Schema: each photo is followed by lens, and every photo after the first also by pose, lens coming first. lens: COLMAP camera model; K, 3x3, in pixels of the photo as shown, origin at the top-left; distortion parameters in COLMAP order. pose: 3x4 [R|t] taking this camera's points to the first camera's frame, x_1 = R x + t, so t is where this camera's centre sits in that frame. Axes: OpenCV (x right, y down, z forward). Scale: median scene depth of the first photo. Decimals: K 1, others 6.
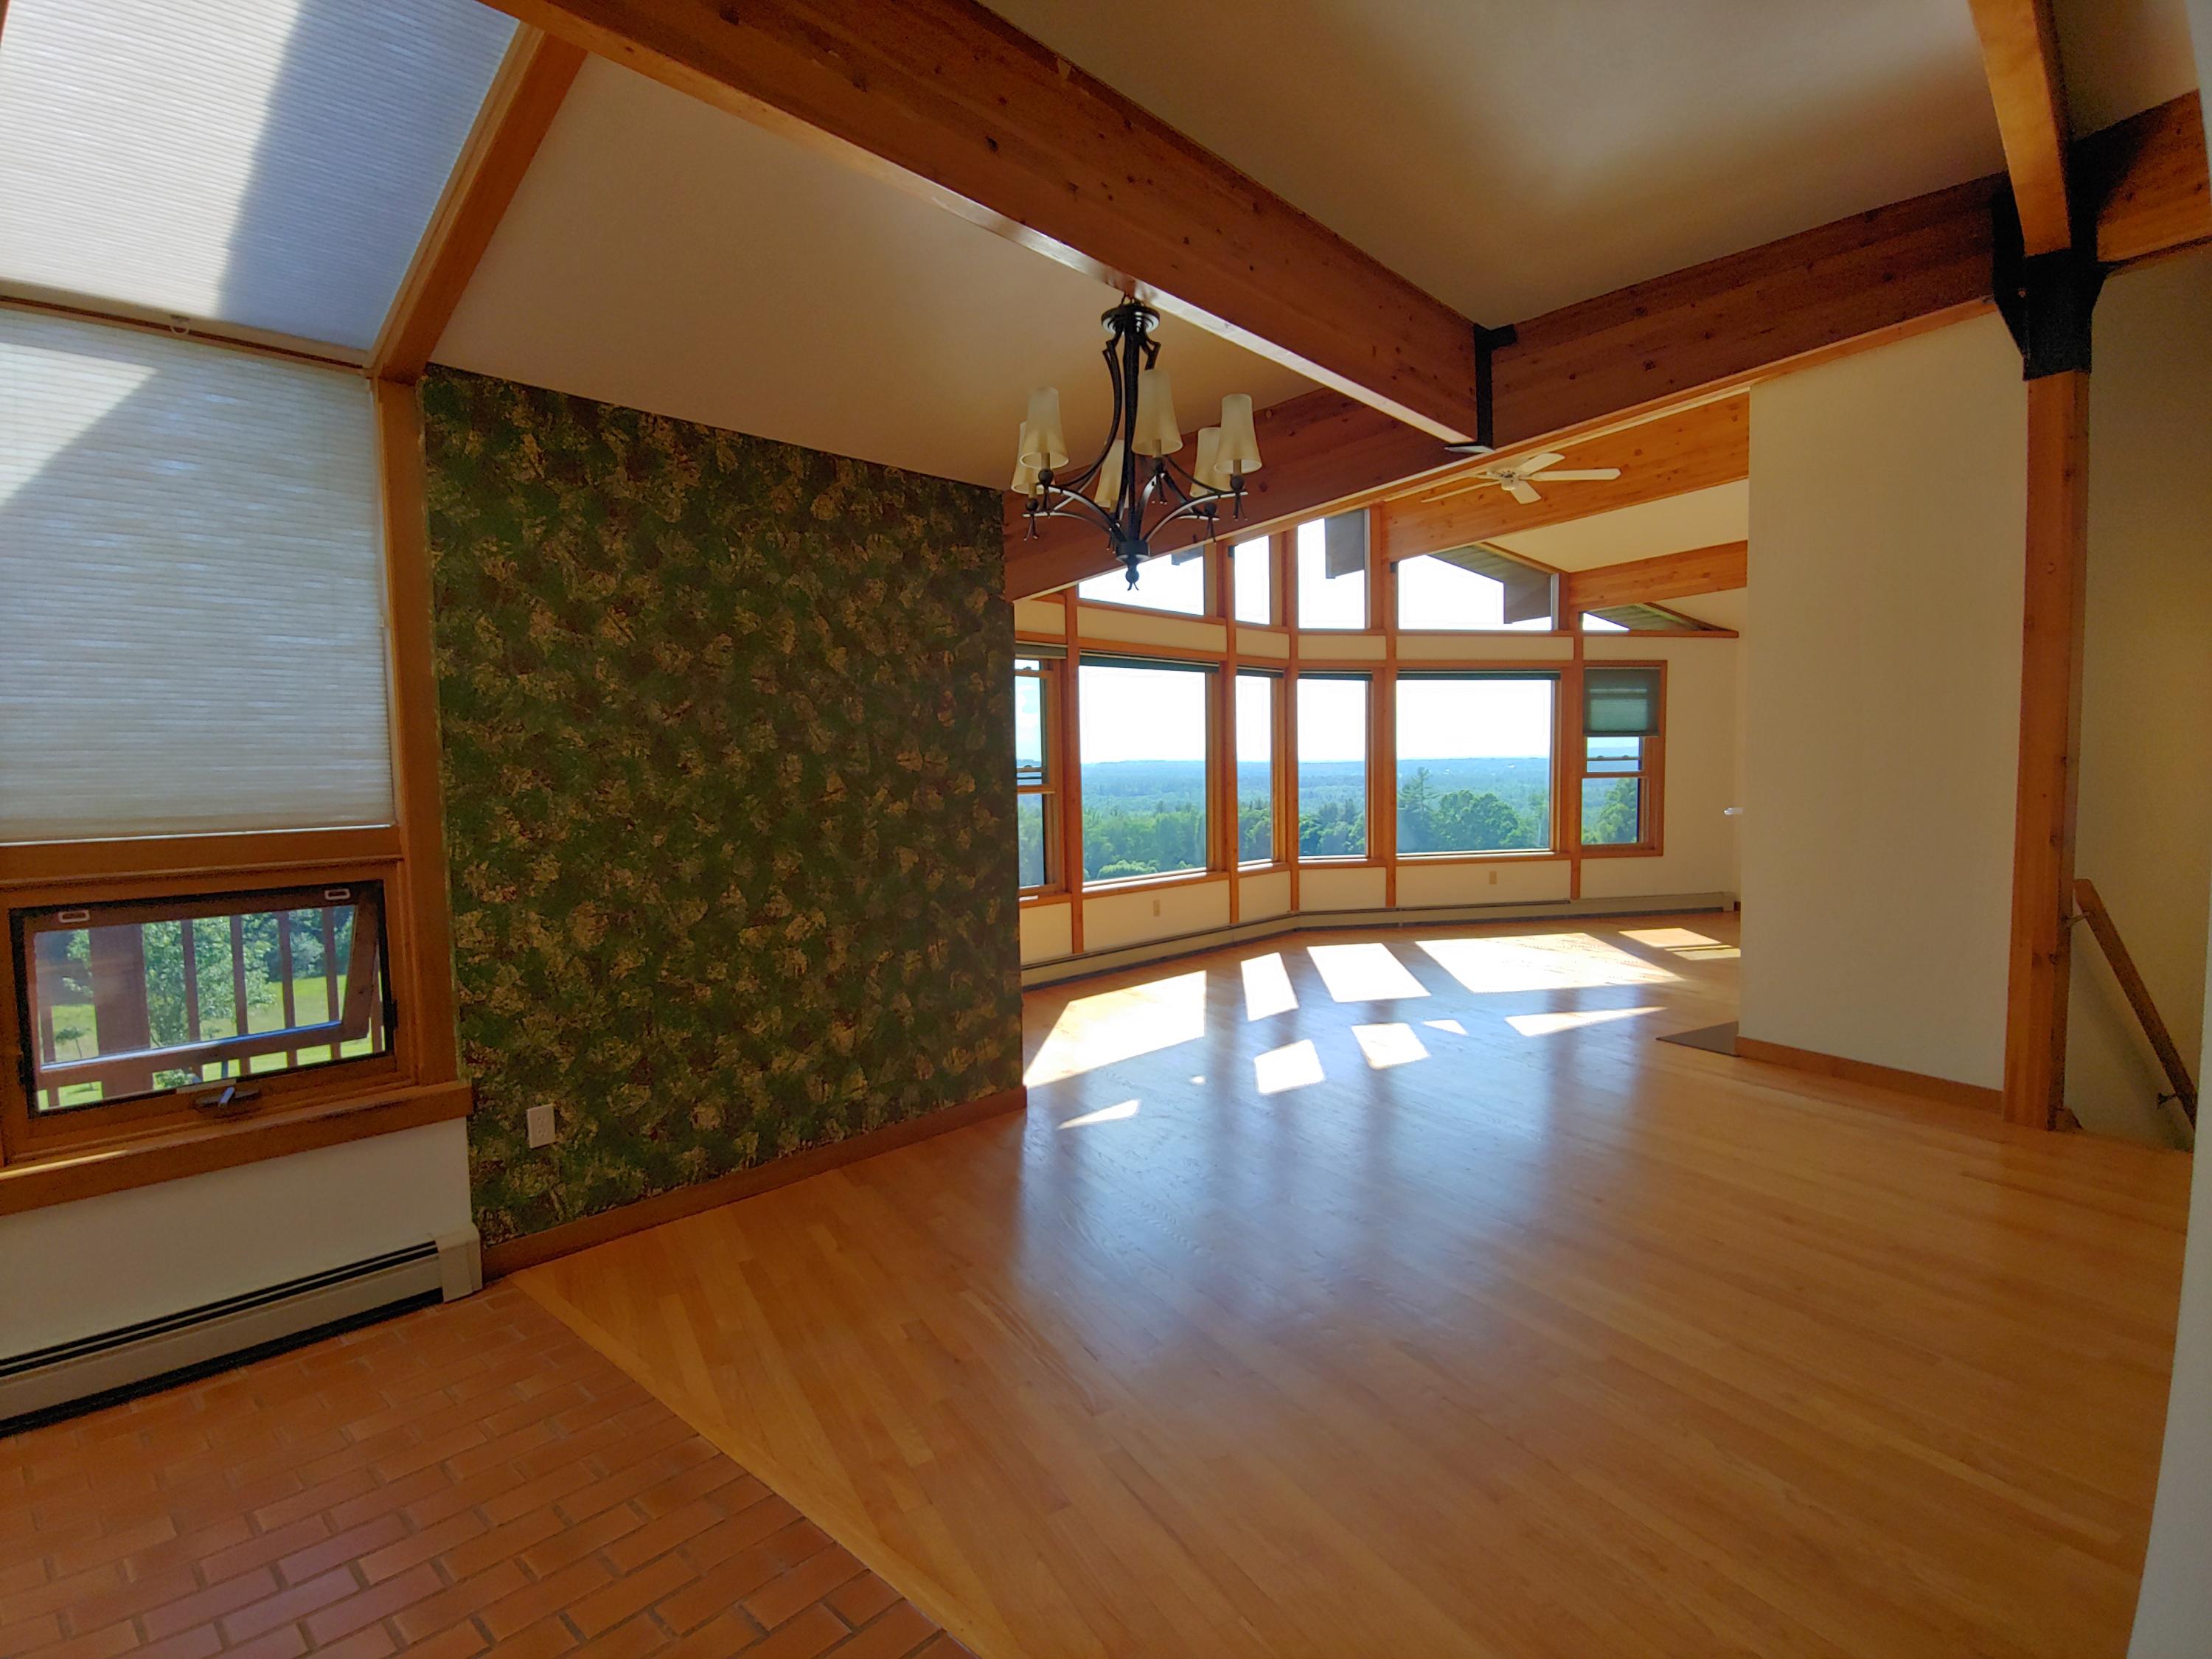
lens RADIAL K [[1021.4, 0, 1106.0], [0, 1021.4, 829.5], [0, 0, 1]] dist [-0.022841, -0.011088]
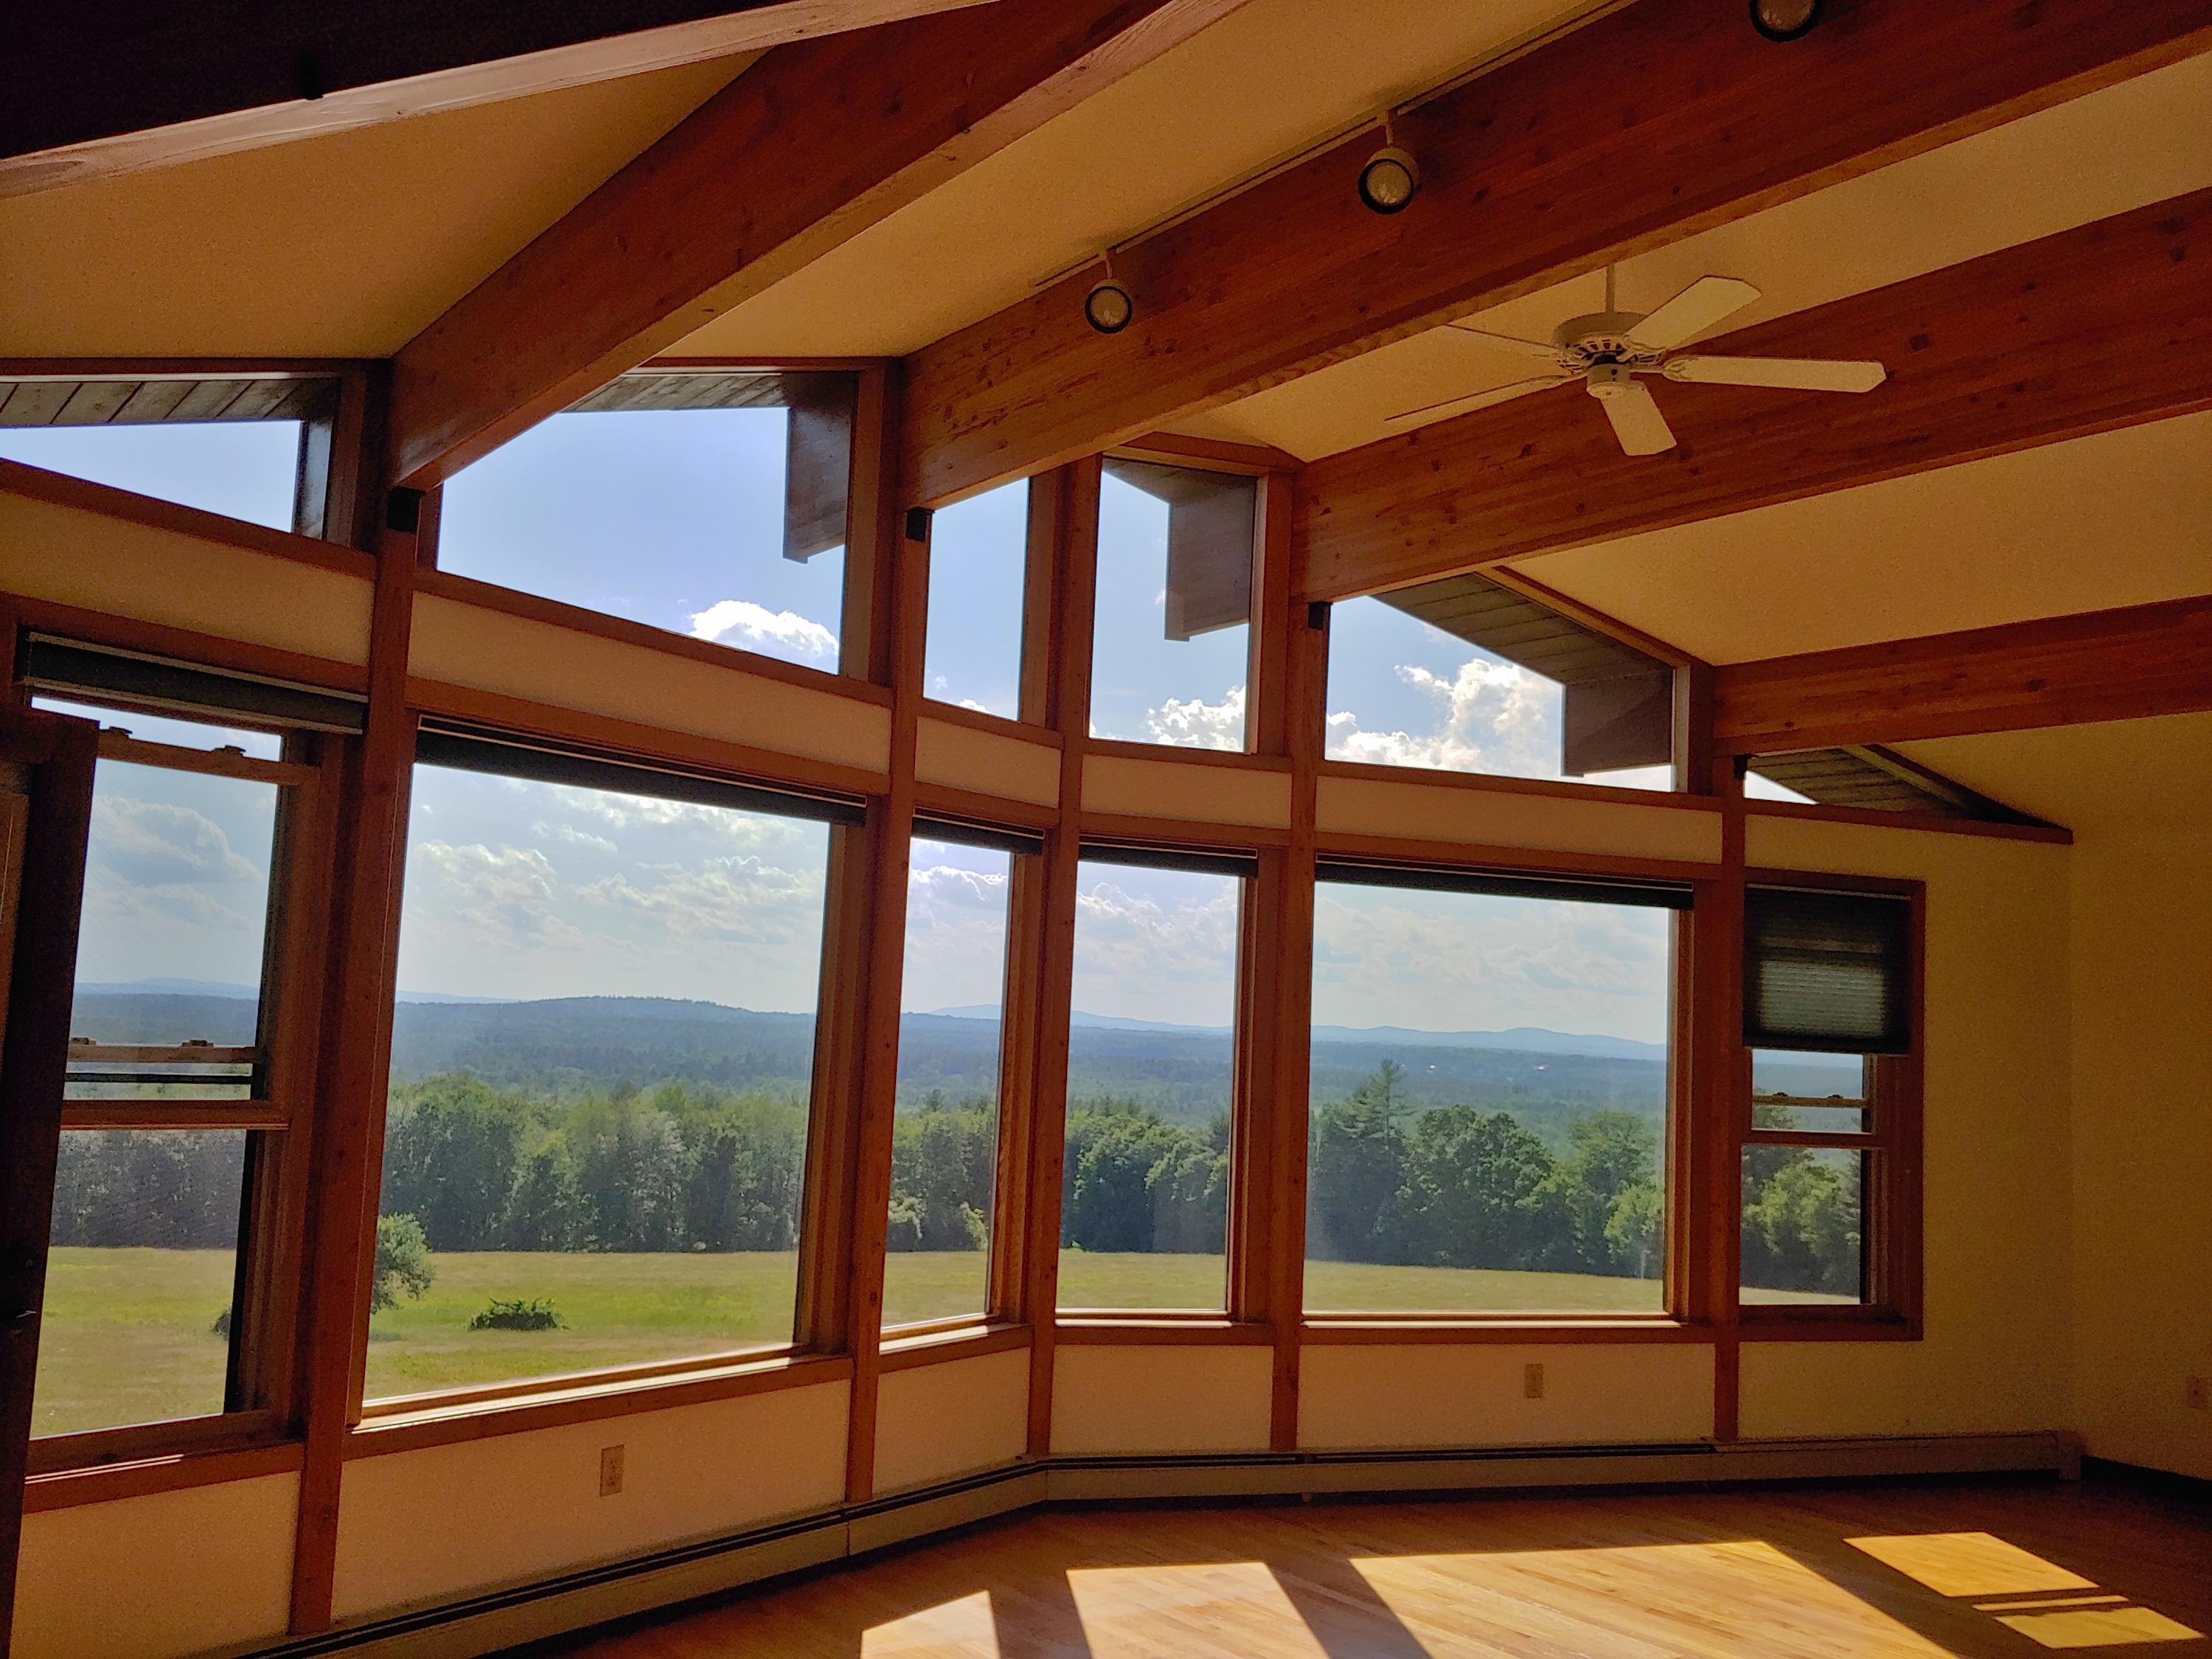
lens RADIAL K [[1830.8, 0, 1106.0], [0, 1830.8, 829.5], [0, 0, 1]] dist [0.028559, -0.067936]
pose [[0.987190, 0.078922, 0.138666, 0.096903], [-0.054070, 0.983149, -0.174627, -0.032862], [-0.150111, 0.164892, 0.974822, 0.286589]]
